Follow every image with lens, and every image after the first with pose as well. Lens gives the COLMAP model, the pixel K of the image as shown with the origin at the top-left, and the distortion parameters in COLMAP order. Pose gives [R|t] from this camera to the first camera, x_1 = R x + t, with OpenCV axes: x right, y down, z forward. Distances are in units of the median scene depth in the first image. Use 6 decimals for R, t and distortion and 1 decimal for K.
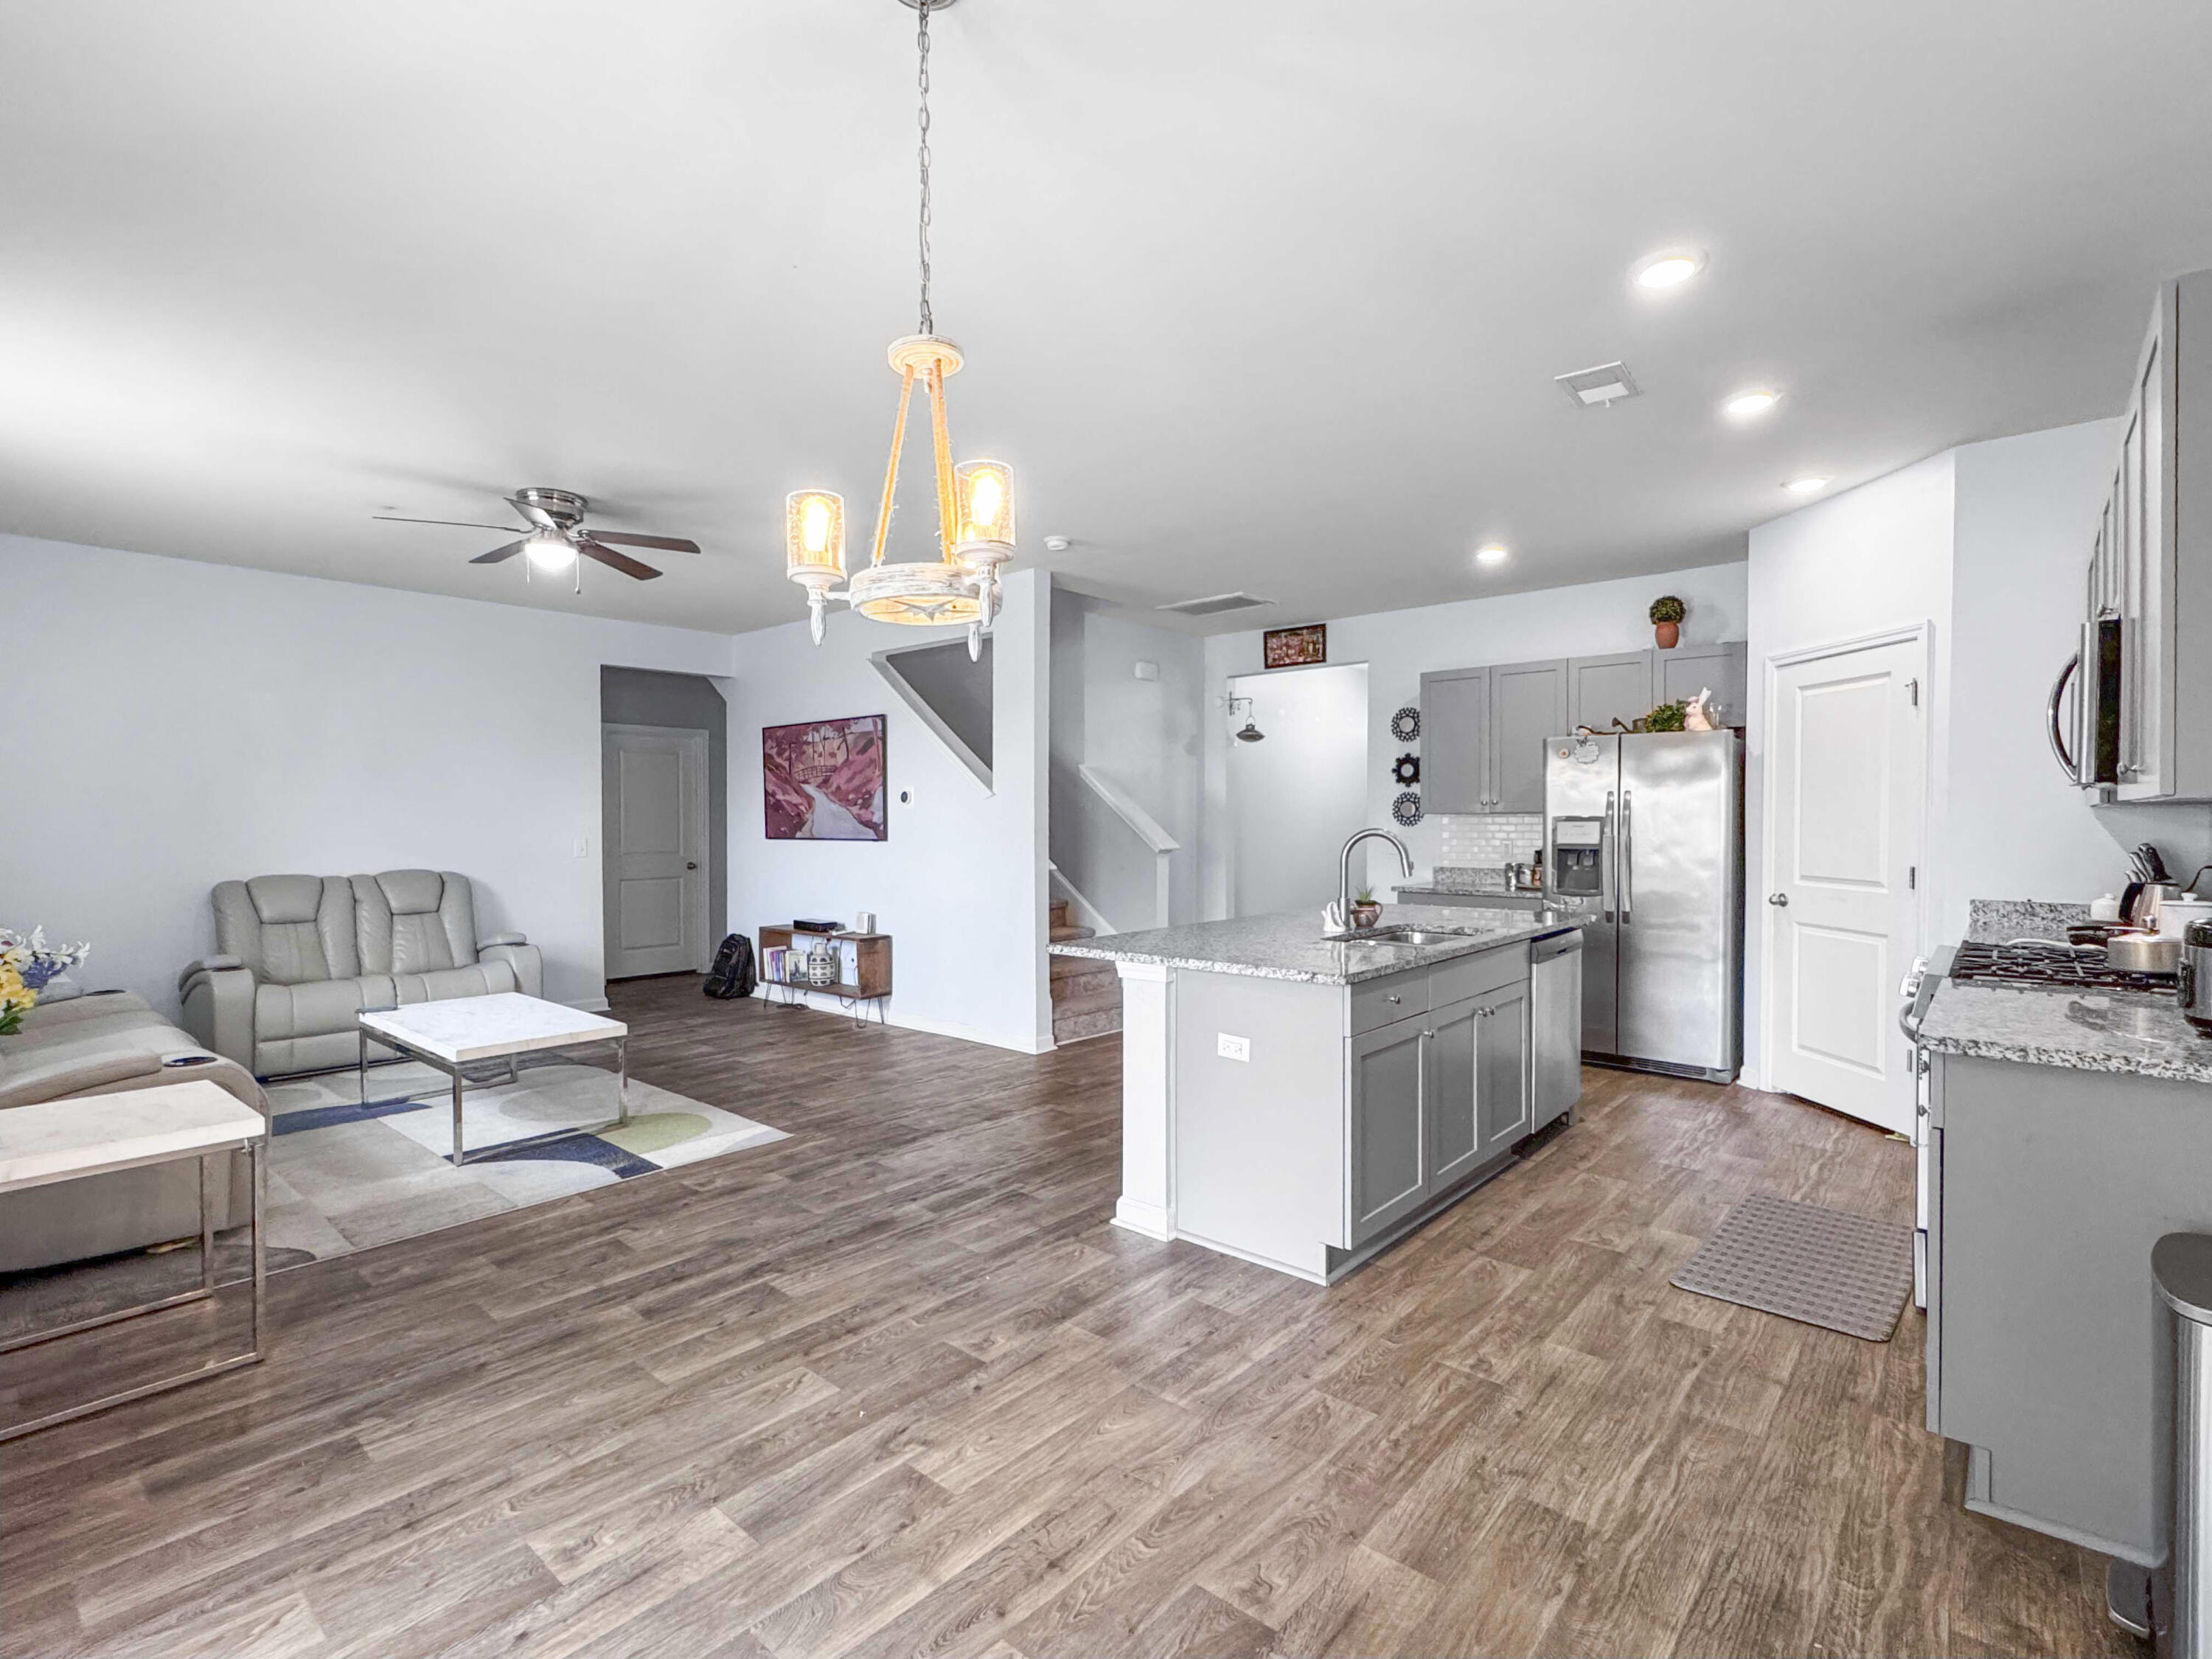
lens RADIAL K [[1054.8, 0, 1100.9], [0, 1054.8, 826.2], [0, 0, 1]] dist [-0.001109, 0.000118]
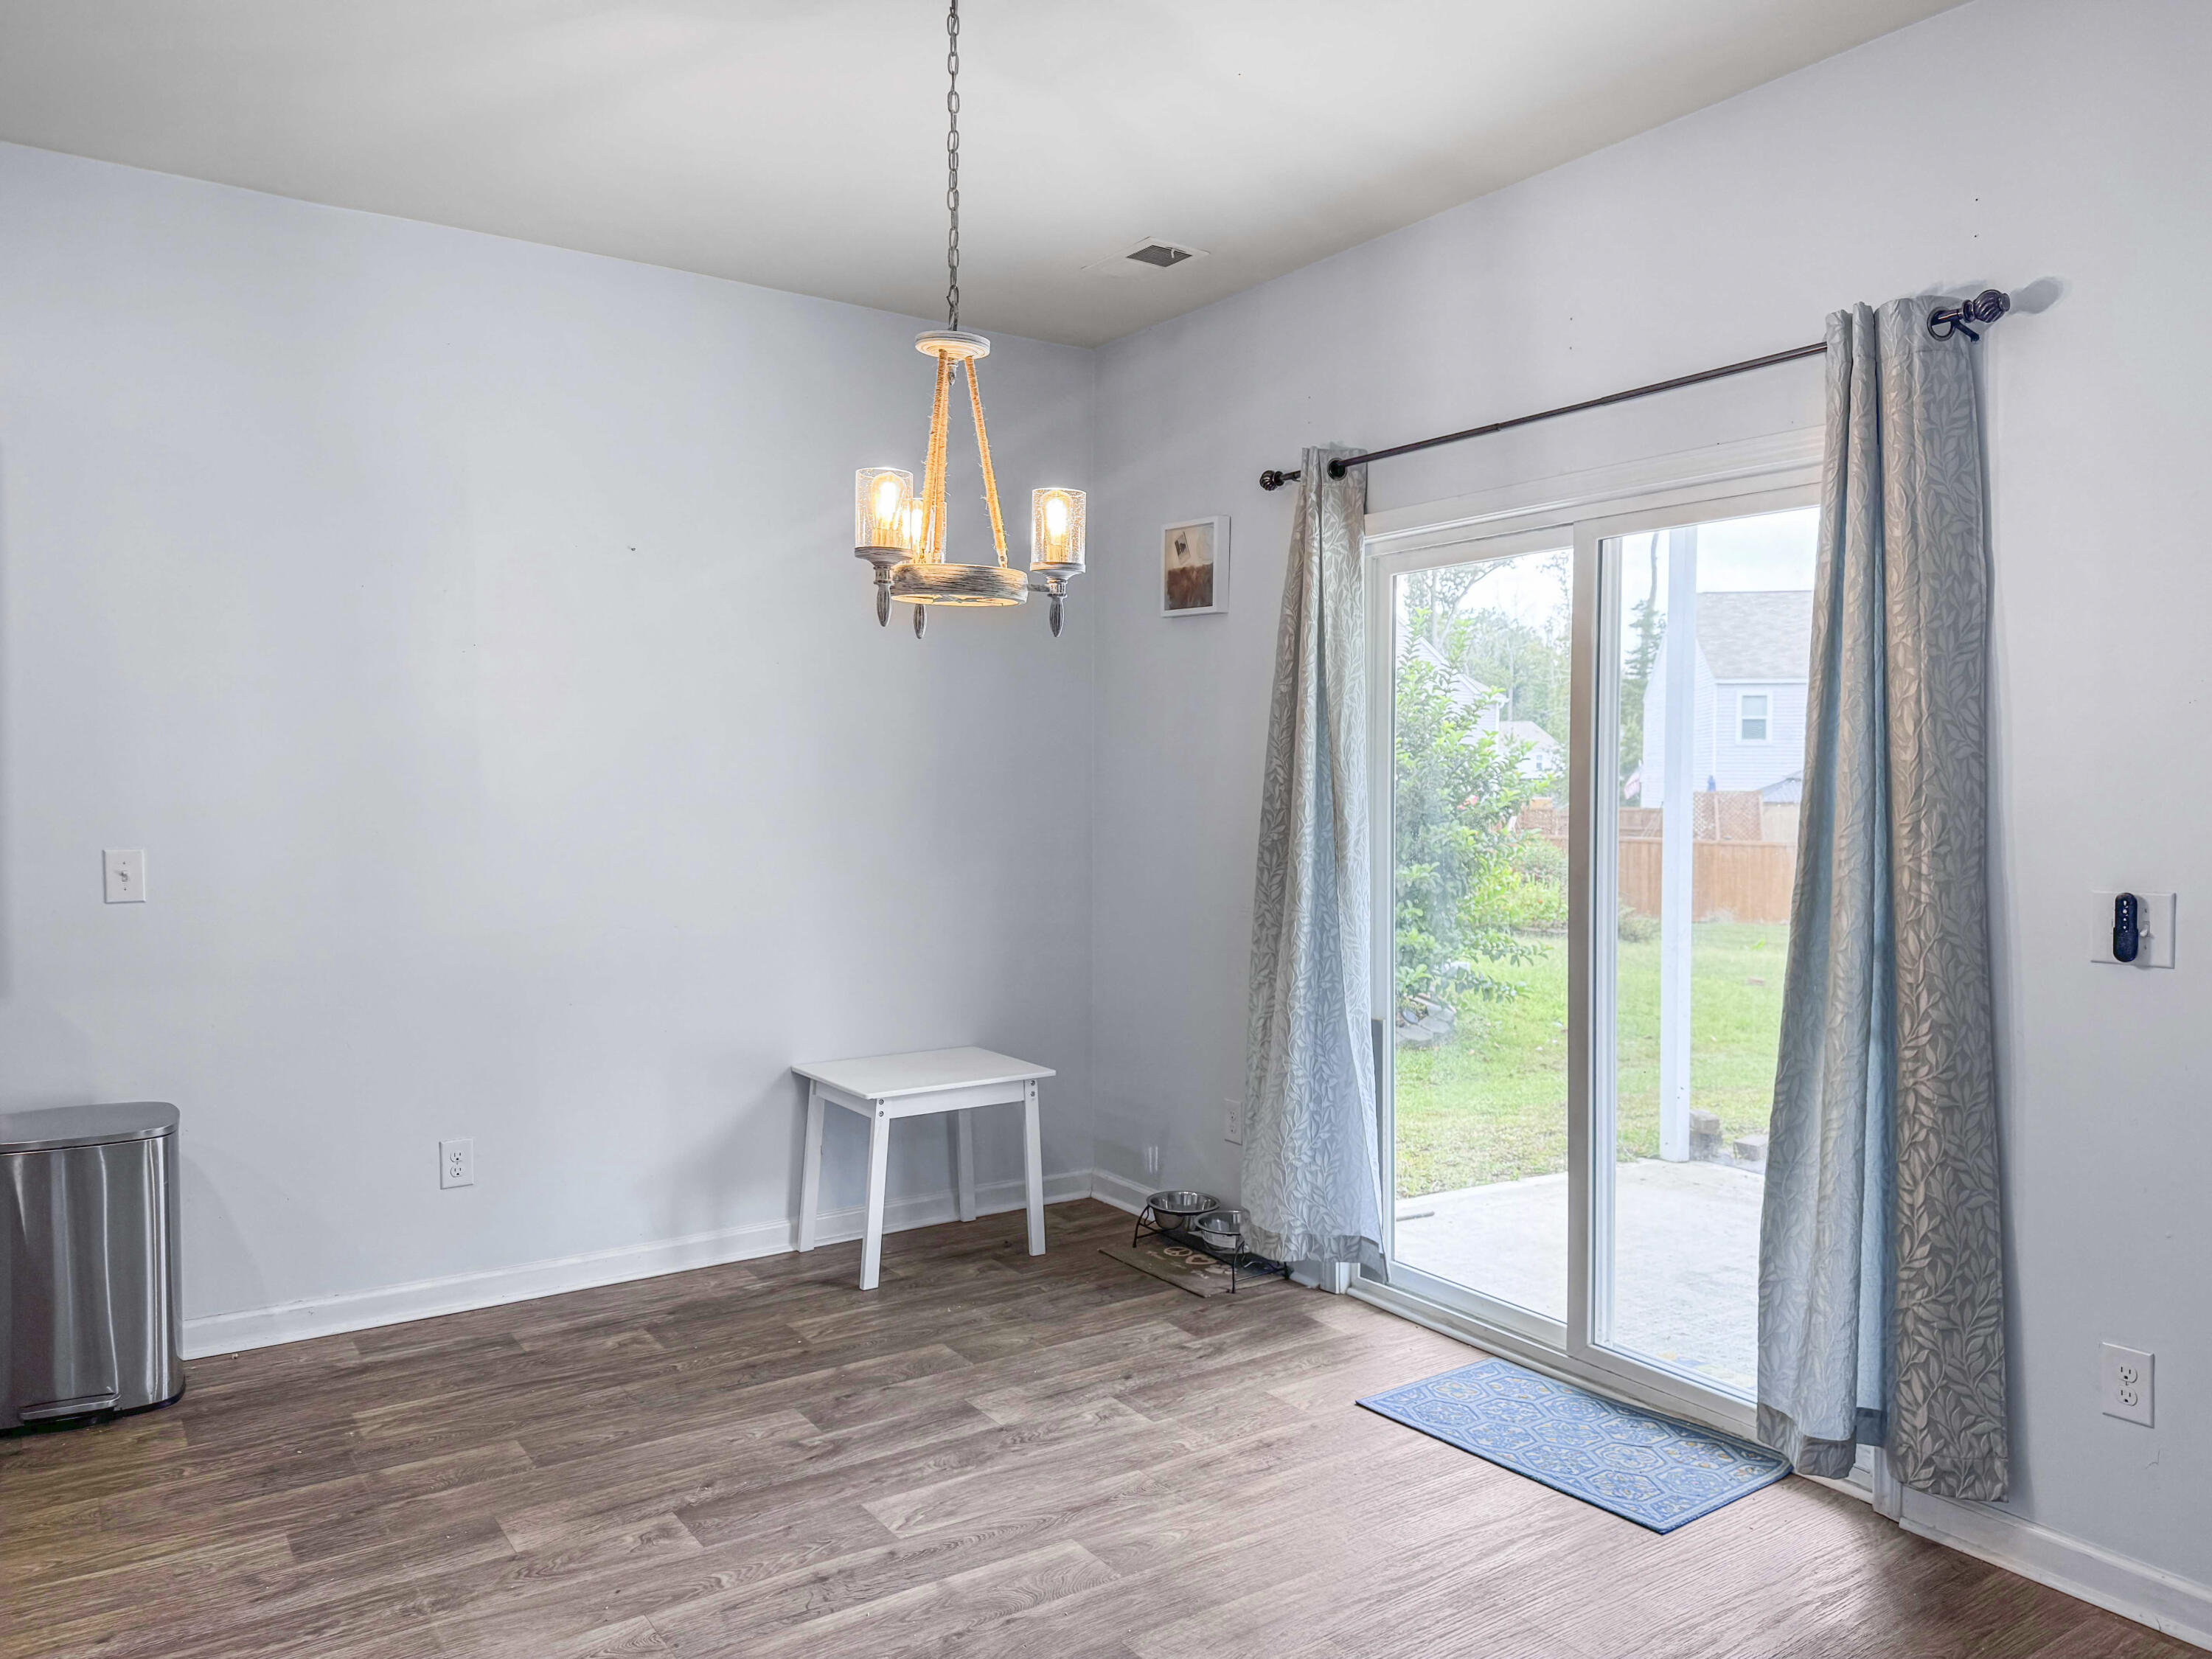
lens RADIAL K [[1584.8, 0, 1093.1], [0, 1584.8, 823.0], [0, 0, 1]] dist [0.028909, -0.022675]
pose [[-0.967218, -0.008399, 0.253807, -0.243451], [-0.000201, 0.999478, 0.032307, -0.013406], [-0.253946, 0.031197, -0.966715, 0.872610]]
